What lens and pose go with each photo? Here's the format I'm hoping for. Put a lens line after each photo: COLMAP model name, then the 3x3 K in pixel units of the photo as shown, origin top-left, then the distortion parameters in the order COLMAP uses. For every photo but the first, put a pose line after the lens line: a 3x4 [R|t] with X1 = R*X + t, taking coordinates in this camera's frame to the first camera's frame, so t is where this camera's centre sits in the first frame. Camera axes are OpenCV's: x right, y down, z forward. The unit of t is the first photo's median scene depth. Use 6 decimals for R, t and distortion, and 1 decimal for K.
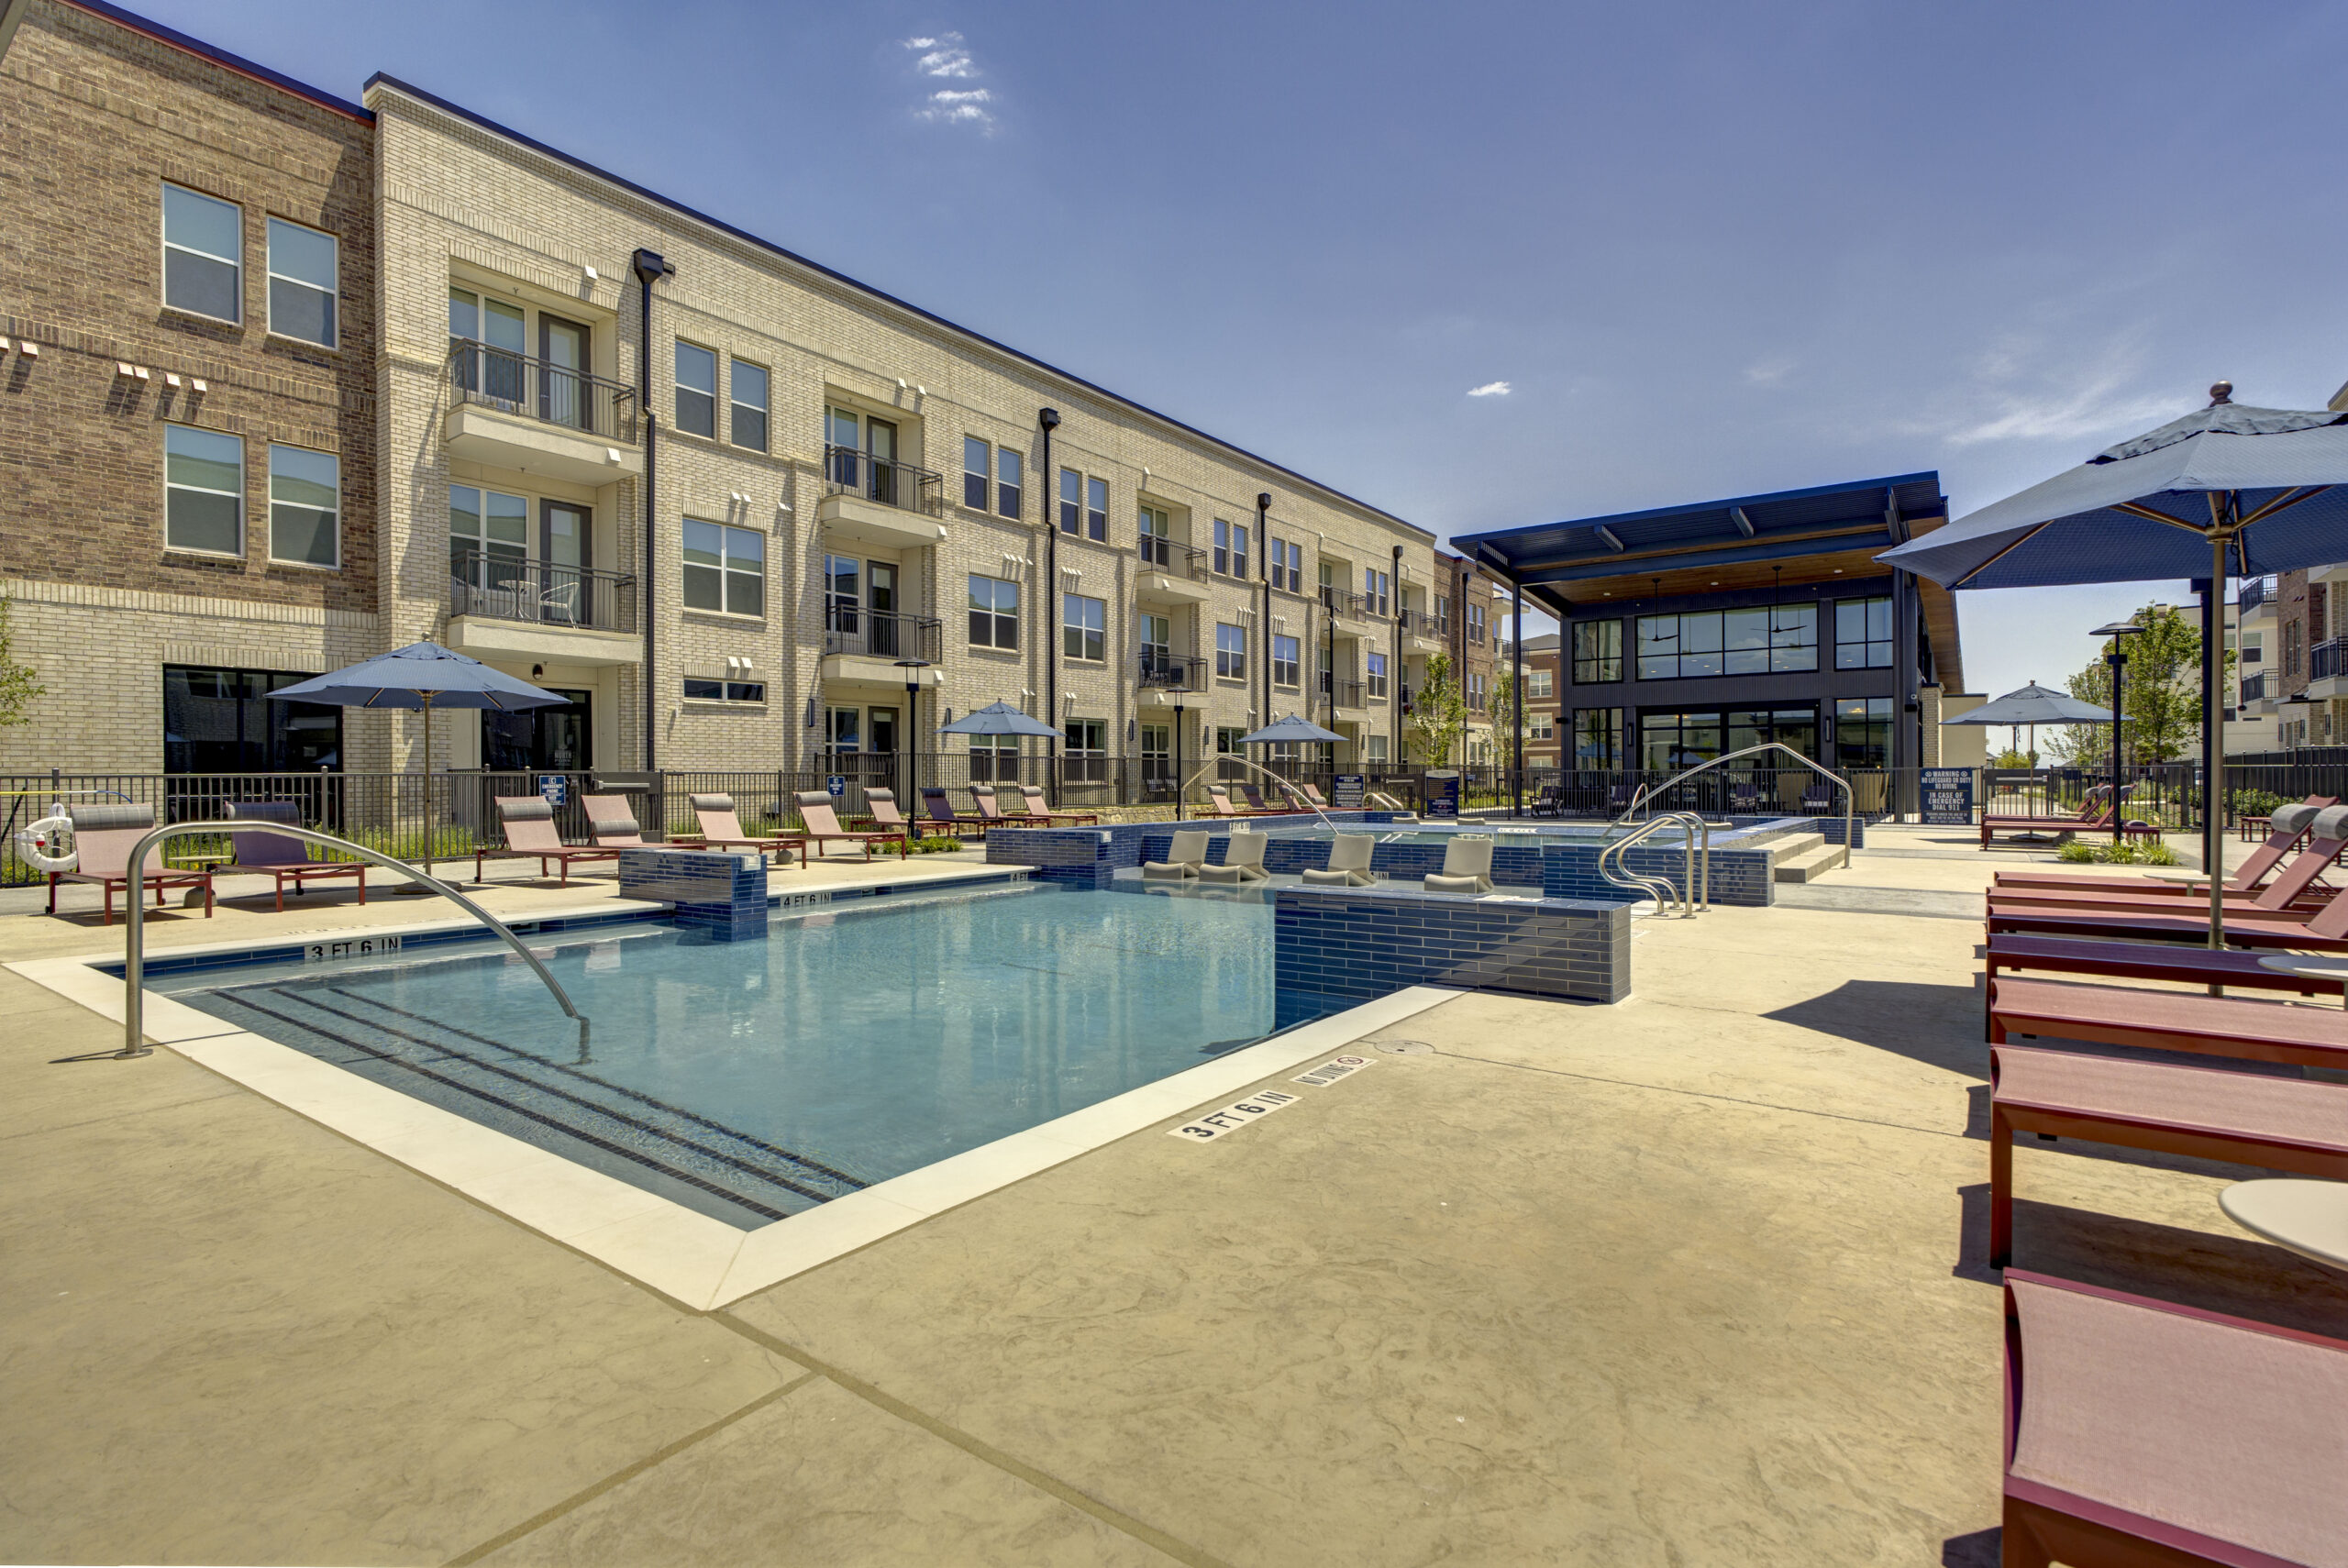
lens RADIAL K [[1165.3, 0, 1180.7], [0, 1165.3, 776.3], [0, 0, 1]] dist [-0.001755, -0.000098]
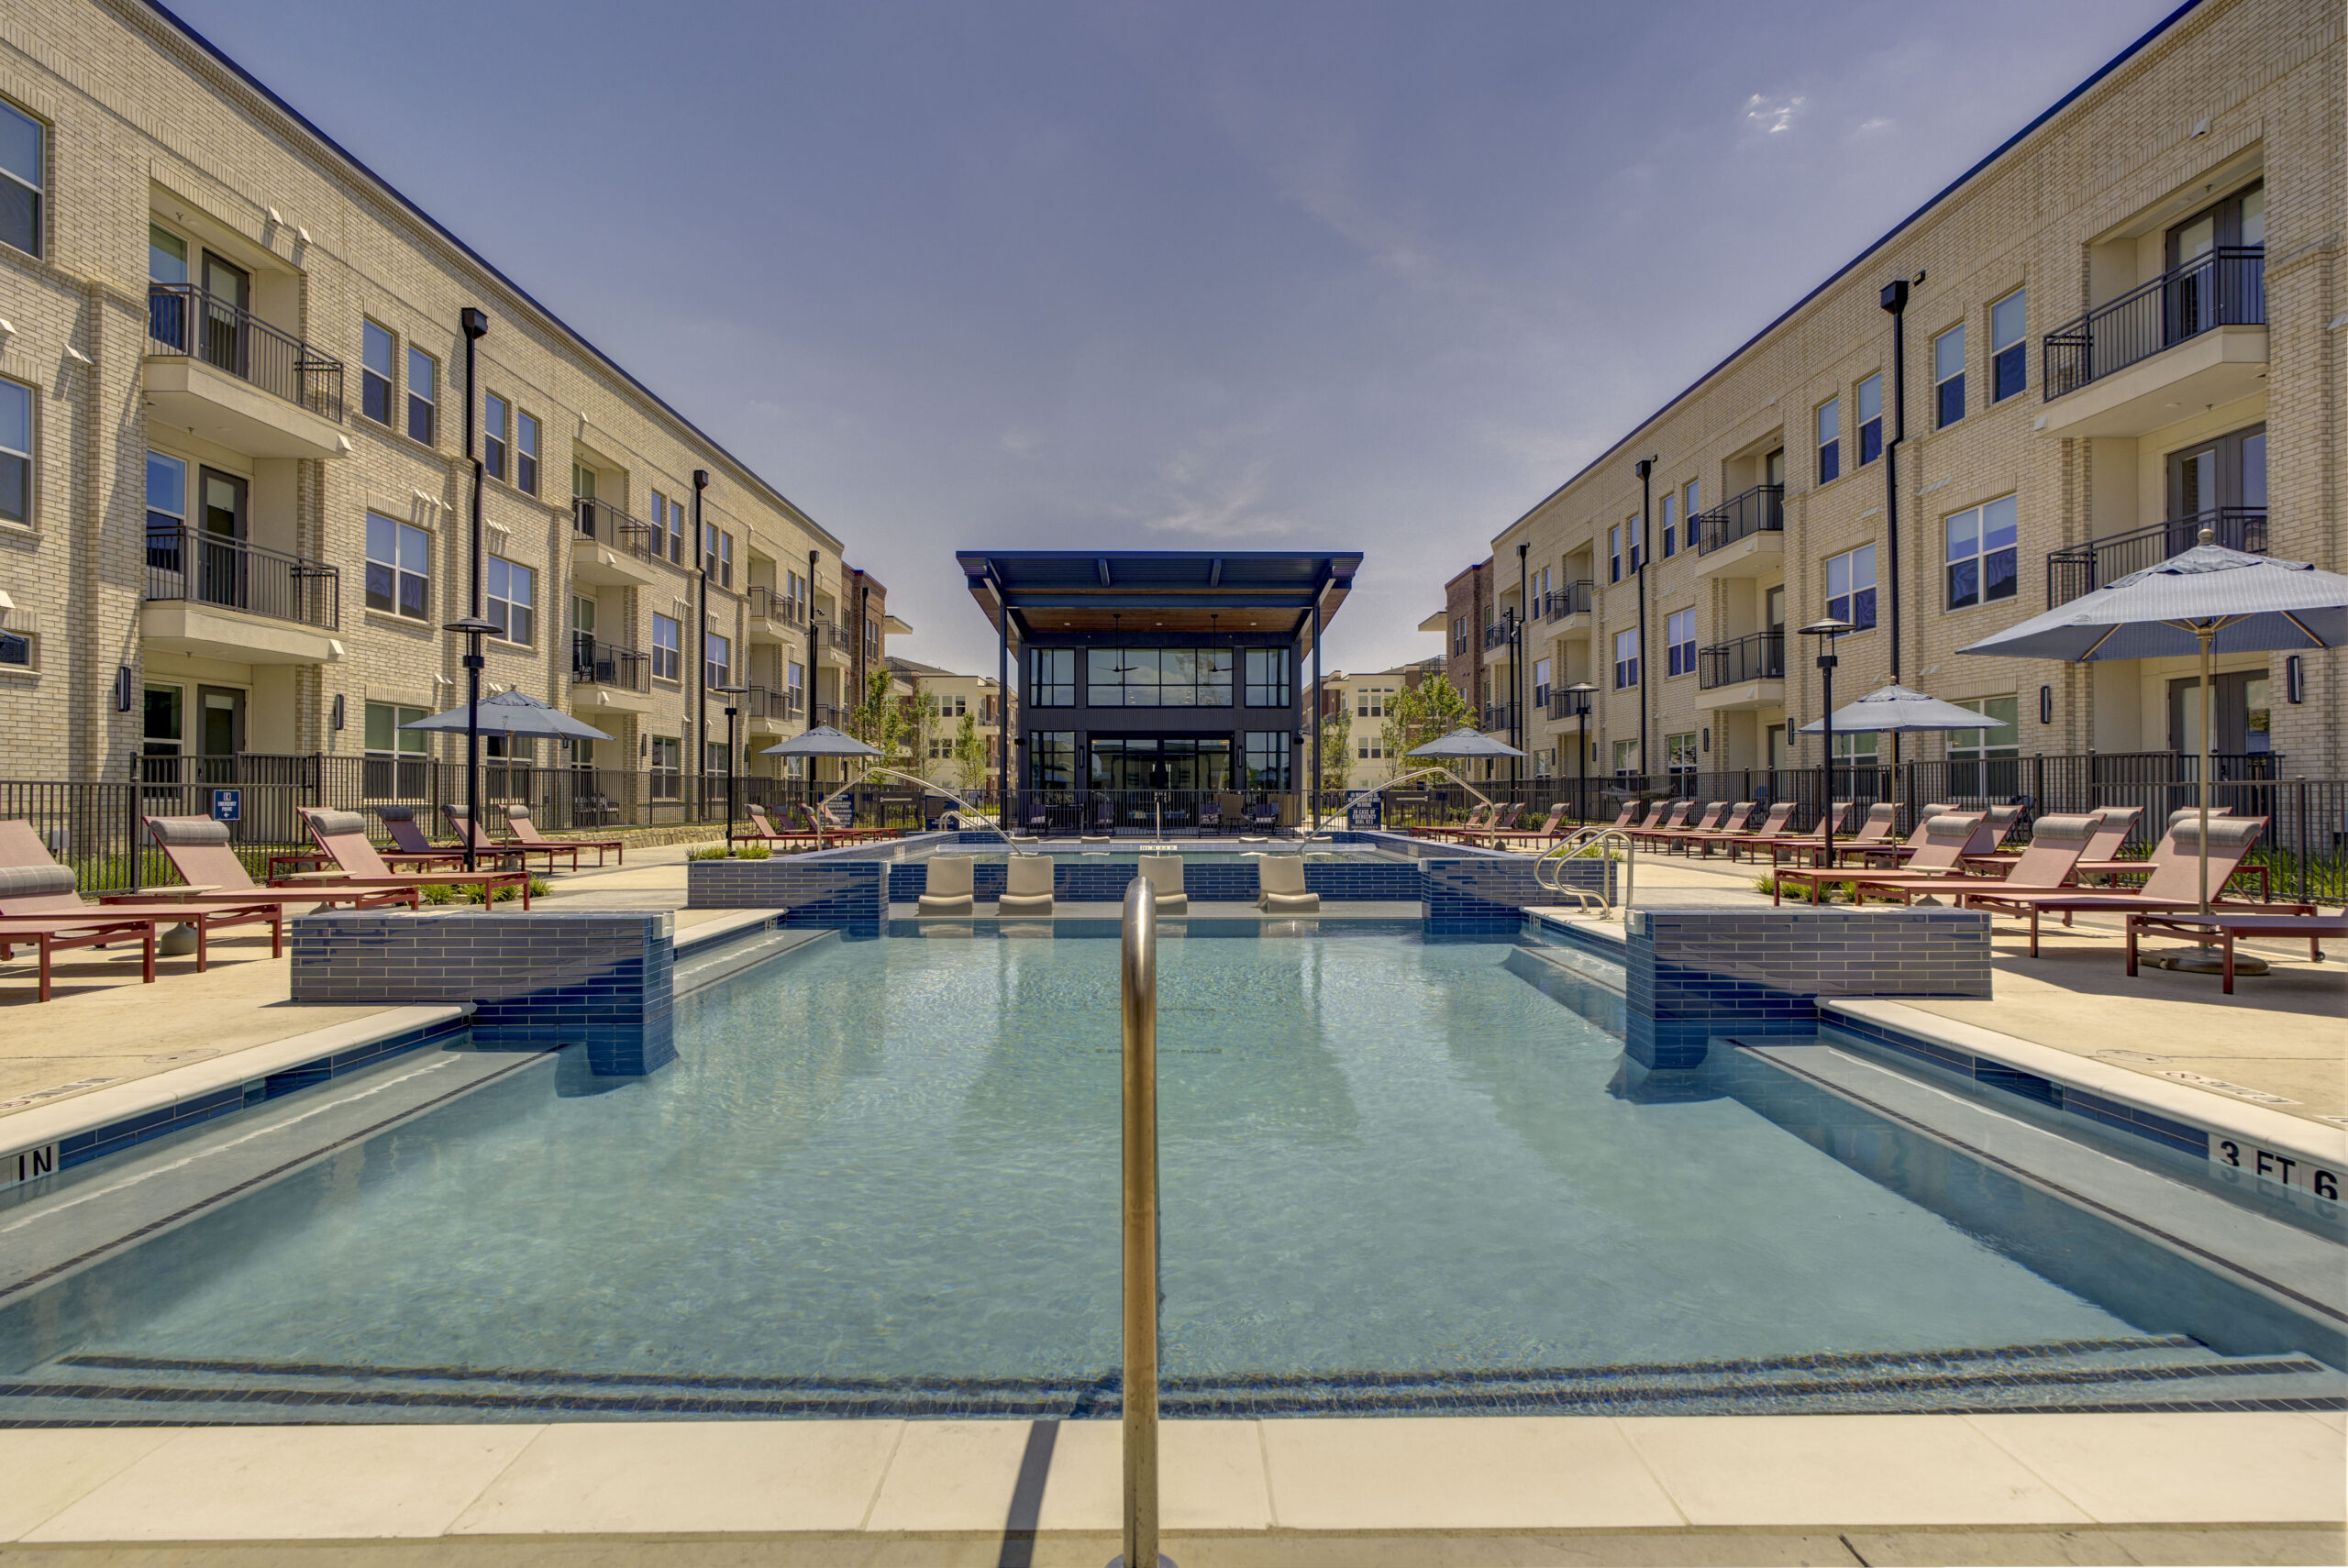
lens RADIAL K [[1121.2, 0, 1258.5], [0, 1121.2, 779.2], [0, 0, 1]] dist [-0.001019, 0.000931]
pose [[0.781884, 0.013697, 0.623273, -0.168645], [-0.005065, 0.999865, -0.015619, 0.000588], [-0.623403, 0.009056, 0.781848, 0.111292]]
